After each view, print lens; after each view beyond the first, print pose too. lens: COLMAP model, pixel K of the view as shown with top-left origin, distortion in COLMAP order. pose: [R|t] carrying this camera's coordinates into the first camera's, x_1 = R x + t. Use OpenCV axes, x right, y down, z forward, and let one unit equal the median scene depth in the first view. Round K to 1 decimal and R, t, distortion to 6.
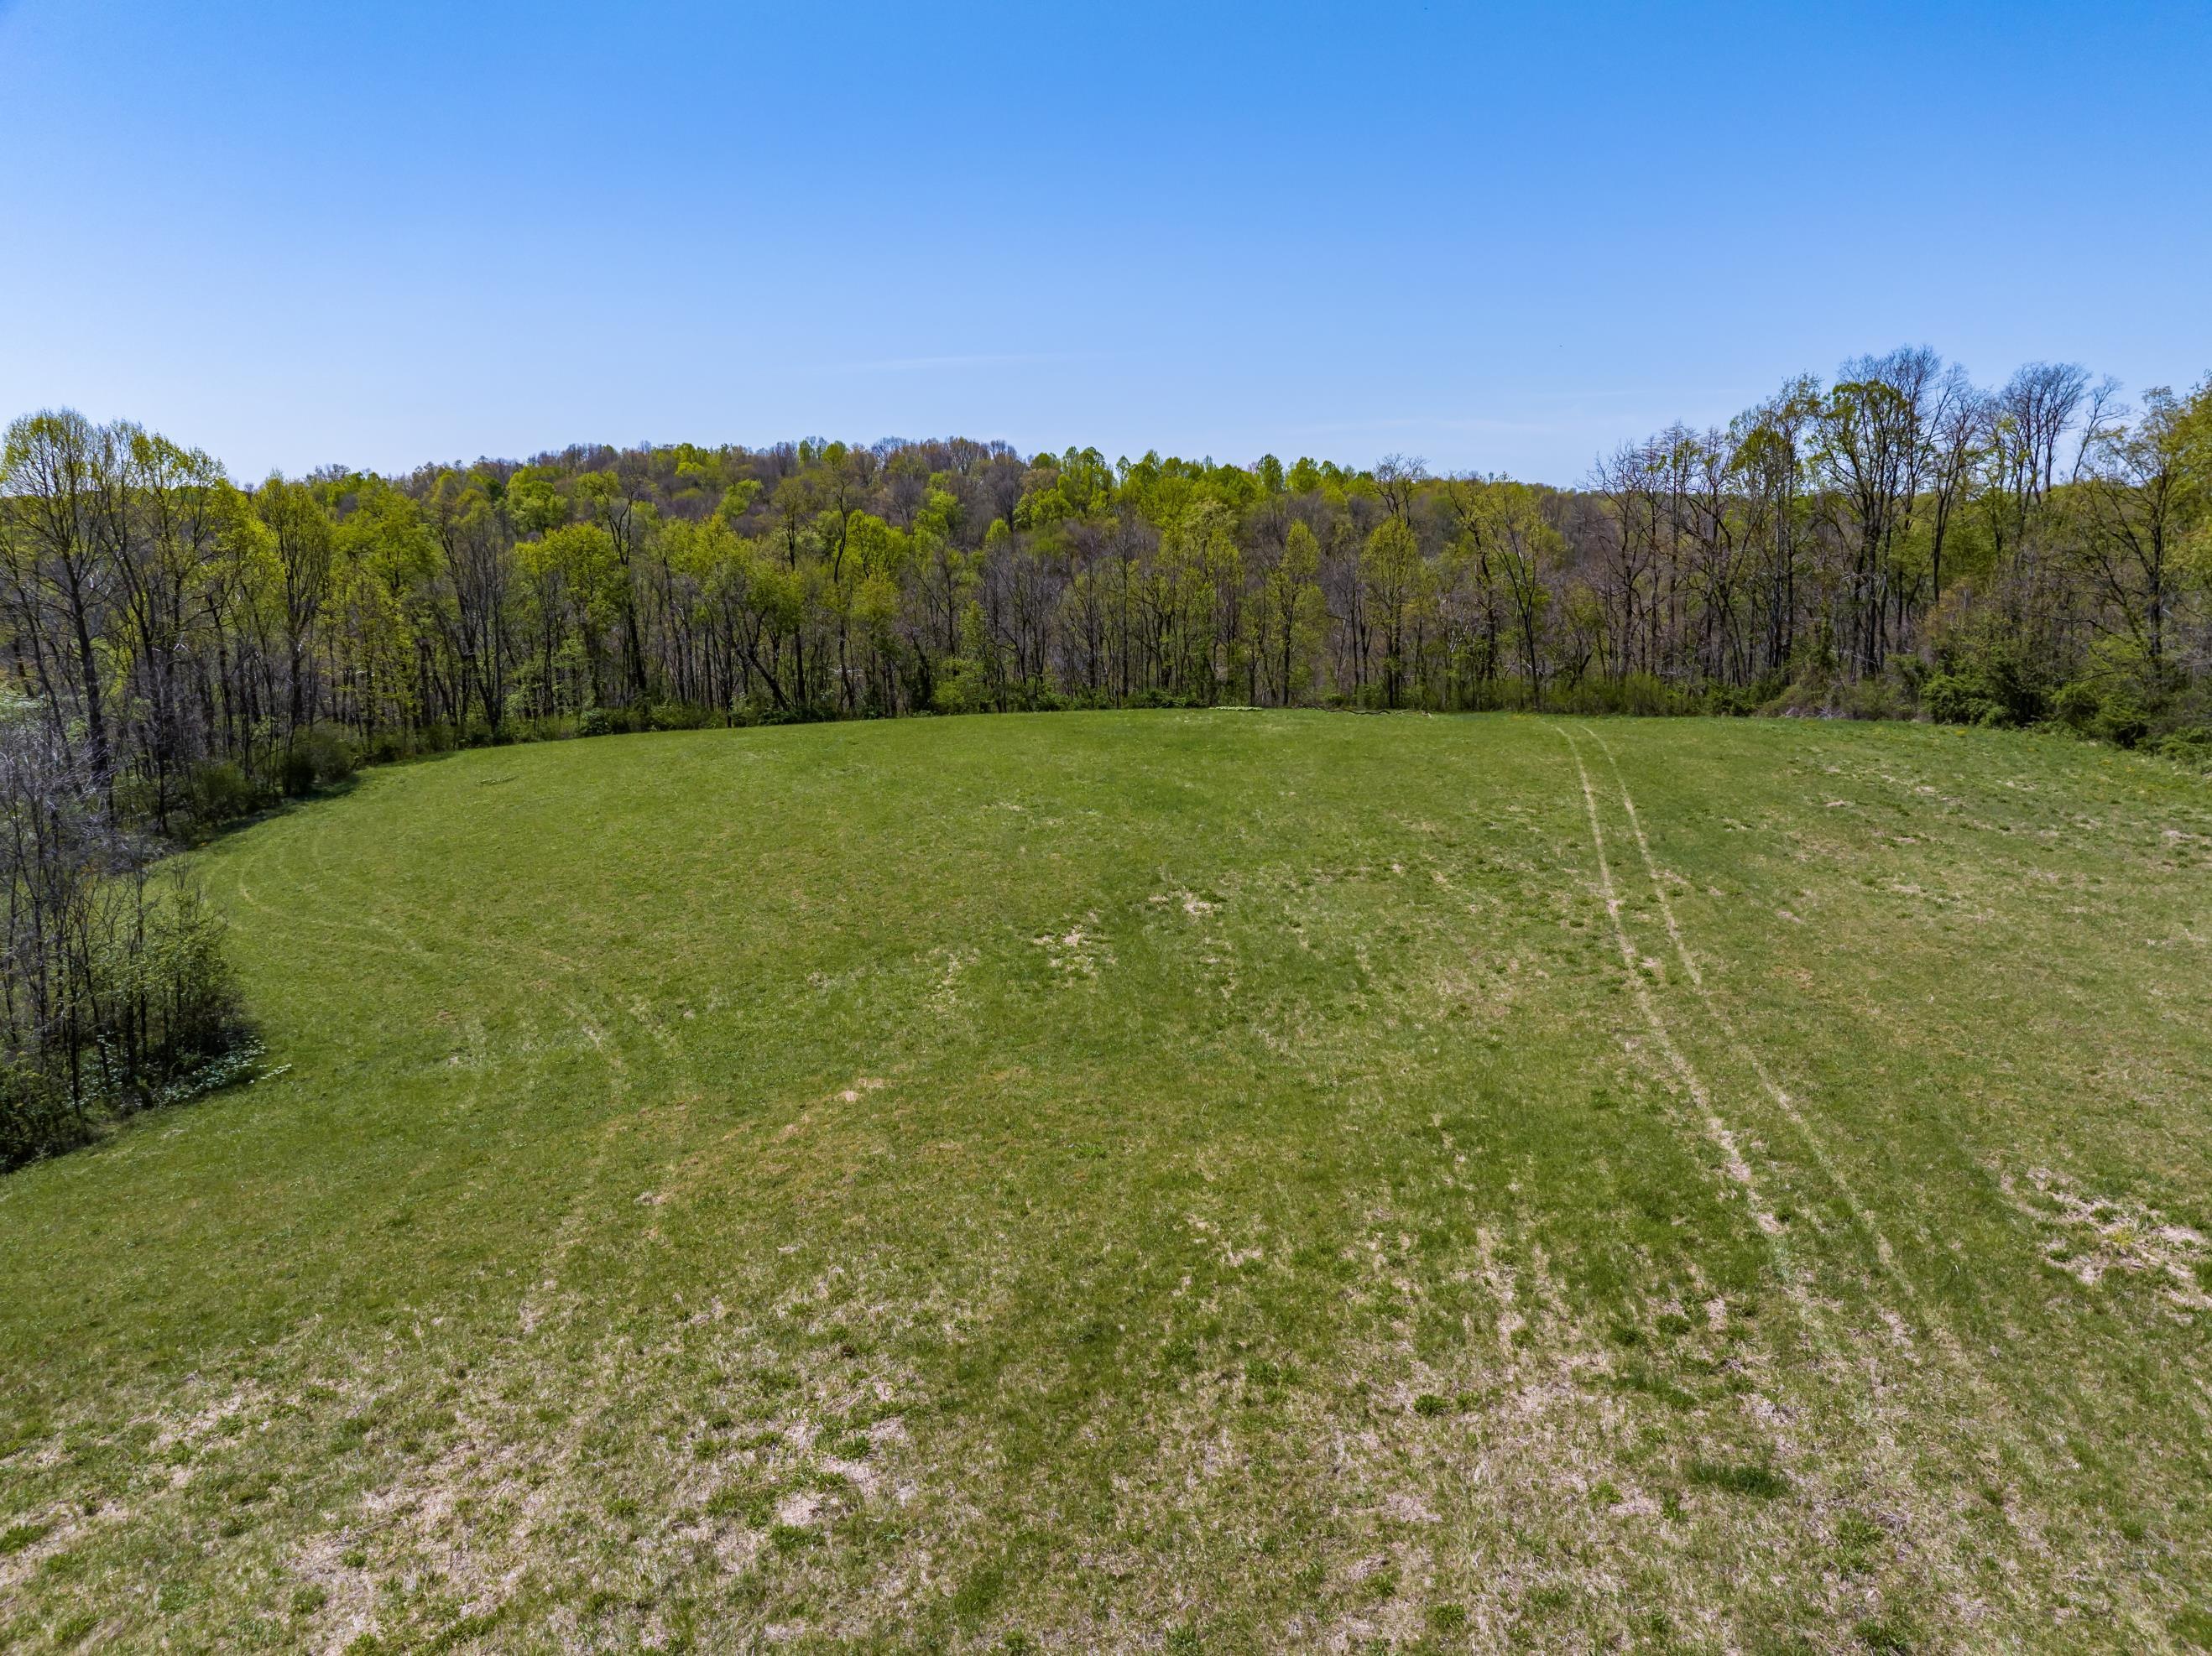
lens RADIAL K [[1569.9, 0, 1126.7], [0, 1569.9, 823.4], [0, 0, 1]] dist [-0.041536, 0.007920]
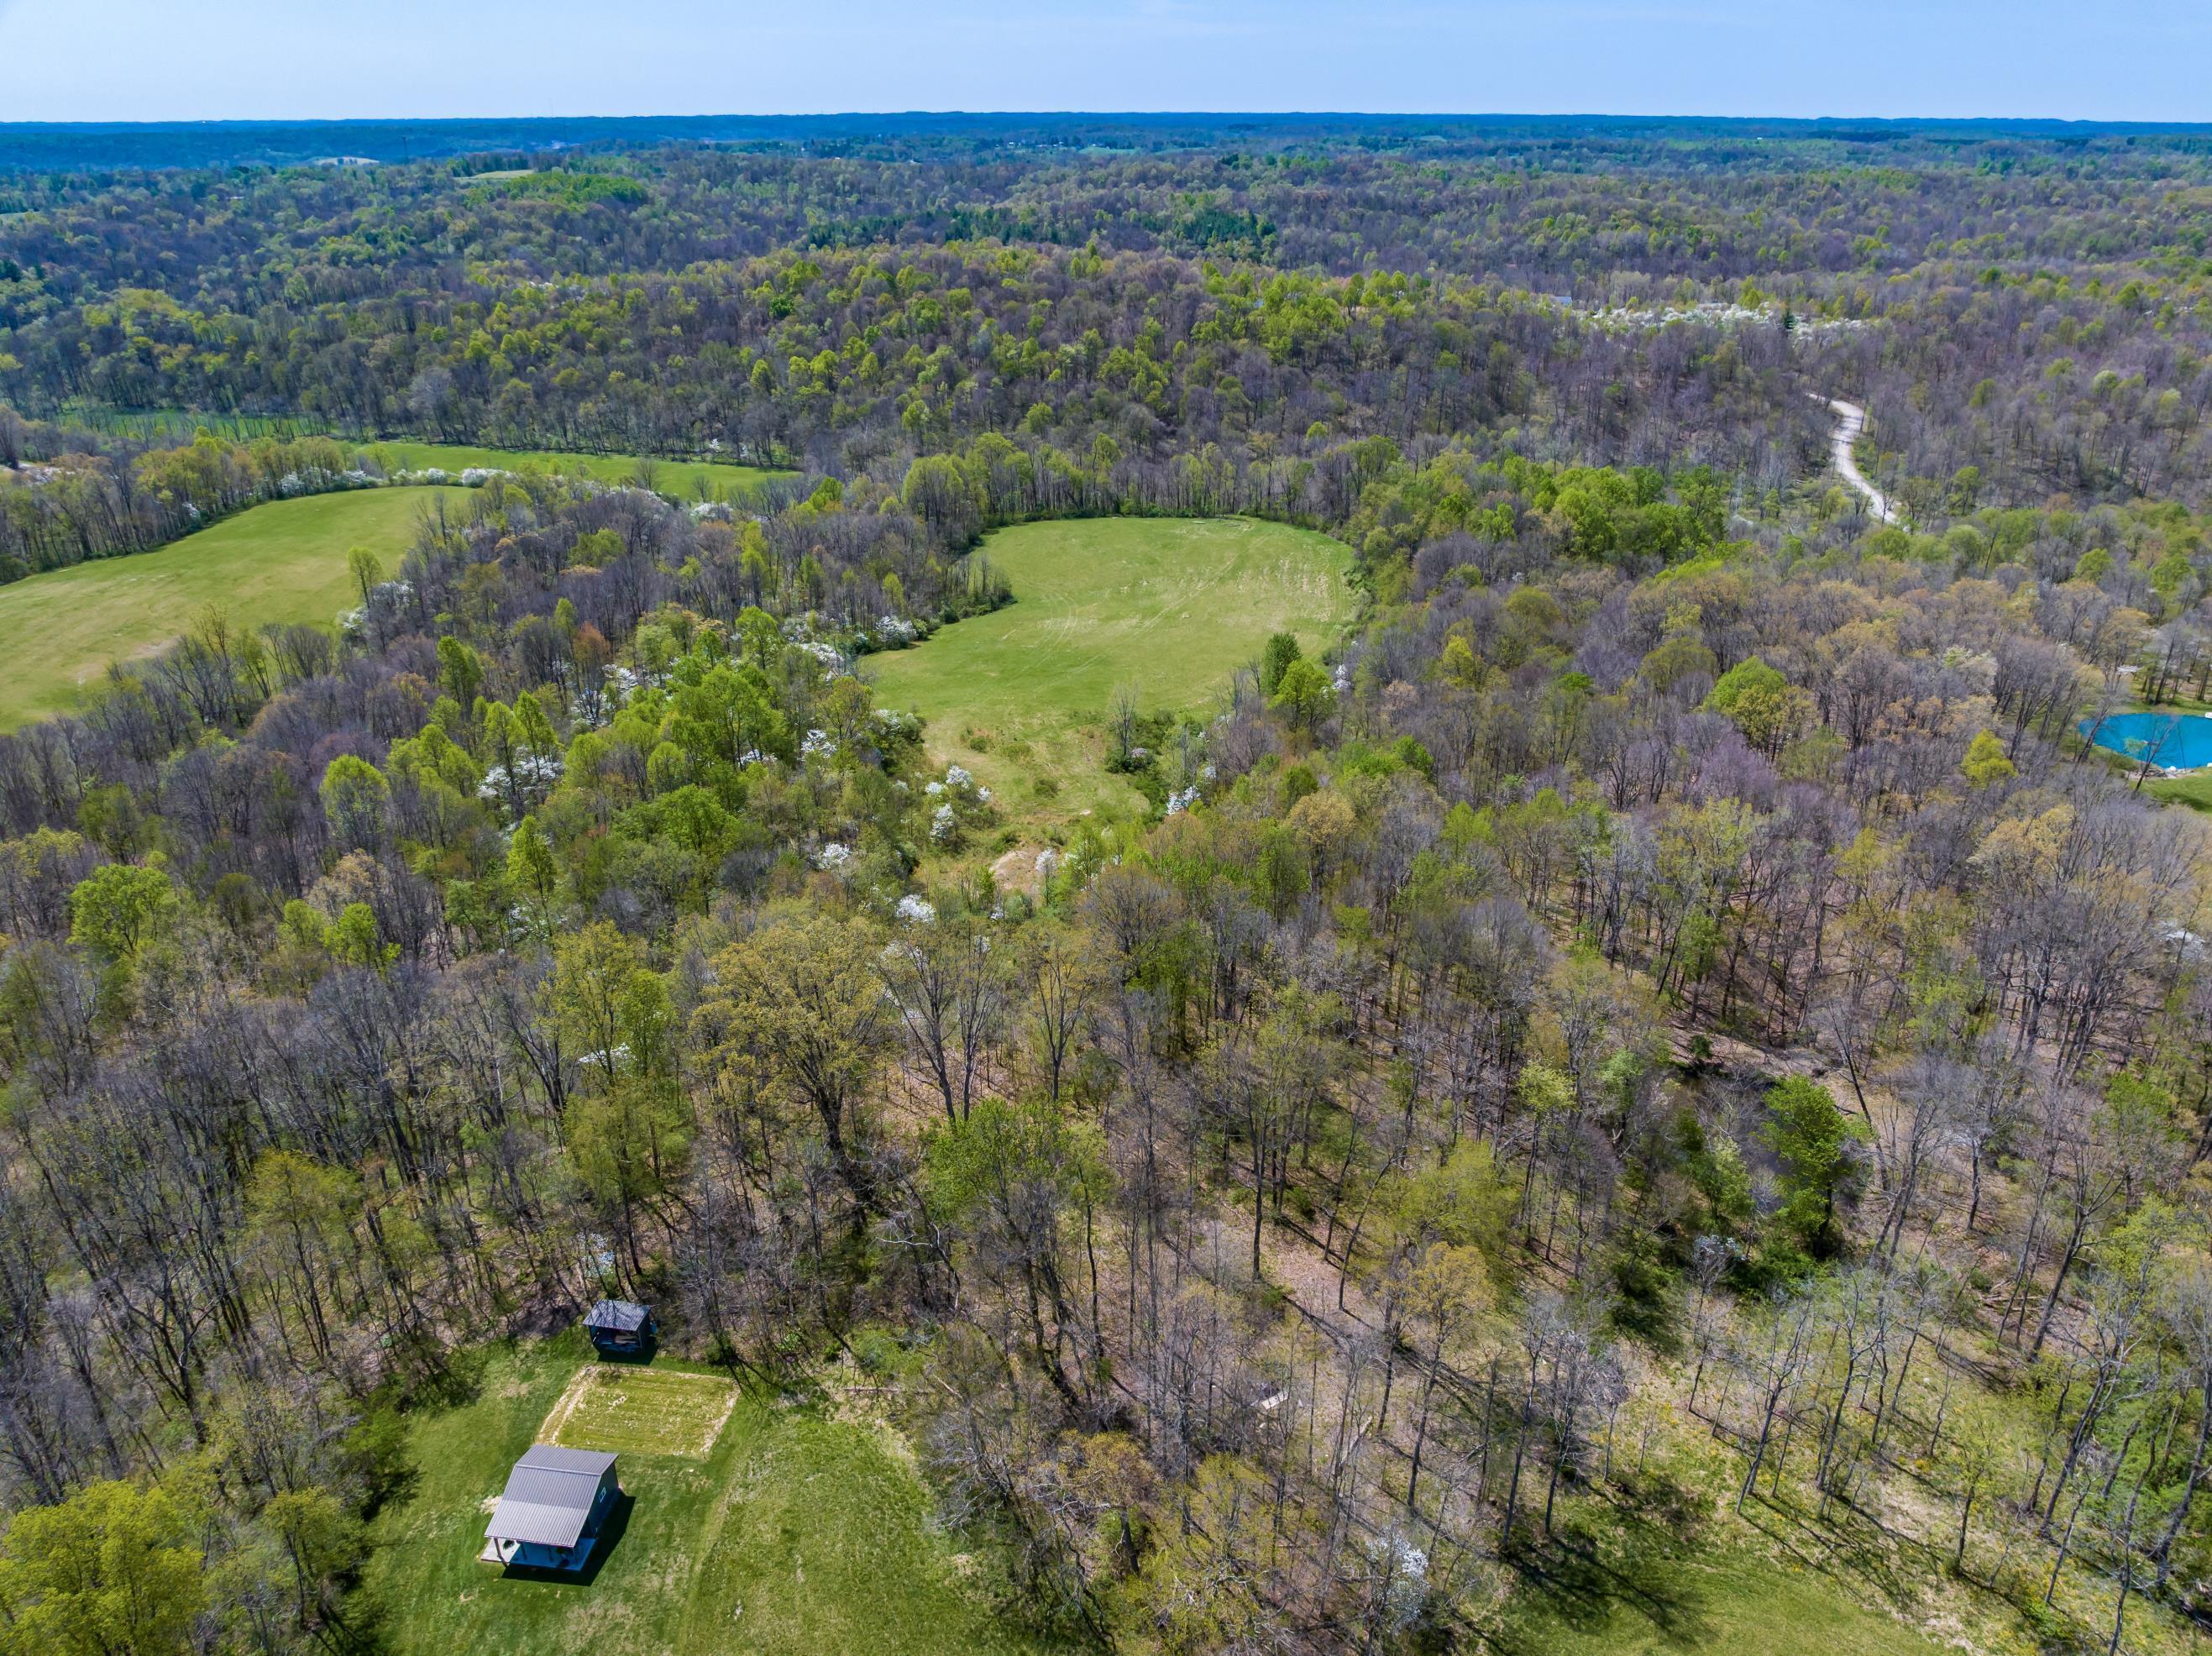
lens RADIAL K [[1570.1, 0, 1119.5], [0, 1570.1, 812.5], [0, 0, 1]] dist [-0.041536, 0.007920]
pose [[0.986410, 0.068201, -0.149482, 0.437756], [-0.030907, 0.970561, 0.238863, -0.259645], [0.161372, -0.230996, 0.959479, -2.475218]]
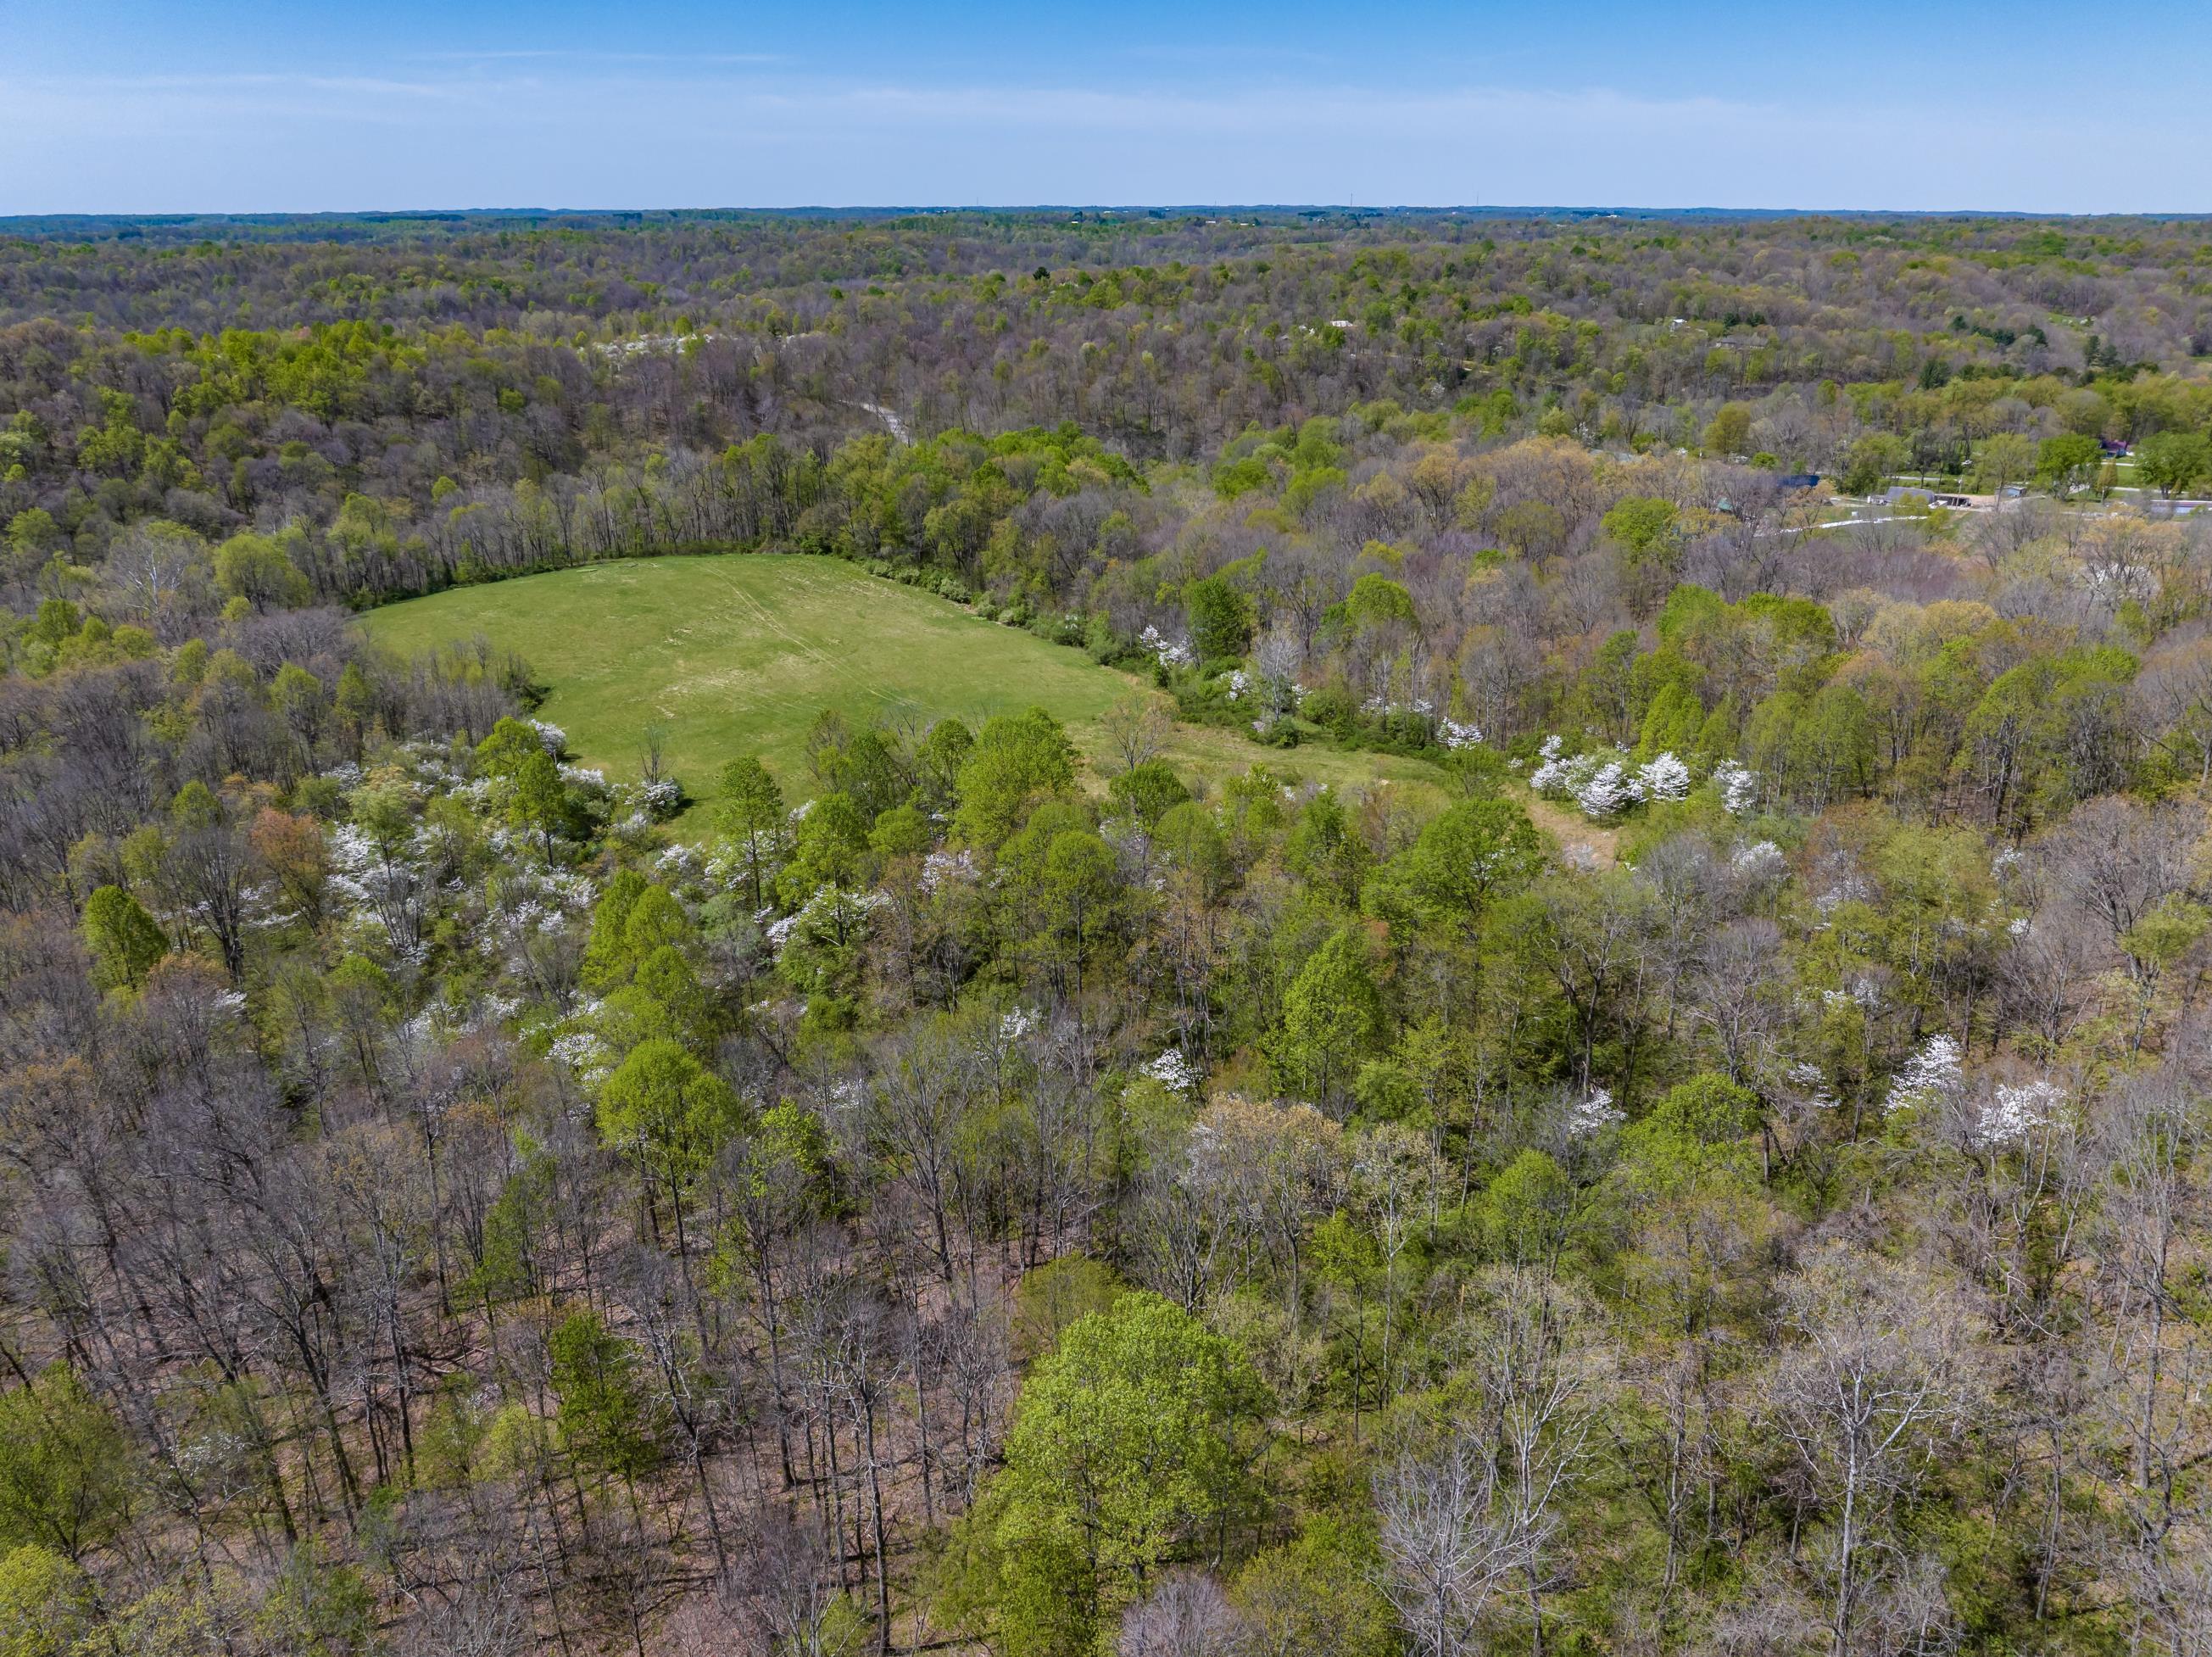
lens RADIAL K [[1570.2, 0, 1104.6], [0, 1570.2, 833.1], [0, 0, 1]] dist [-0.041536, 0.007920]
pose [[0.779837, -0.234398, 0.580441, -0.891005], [0.116834, 0.965455, 0.232908, -0.151095], [-0.614983, -0.113815, 0.780284, -1.735720]]
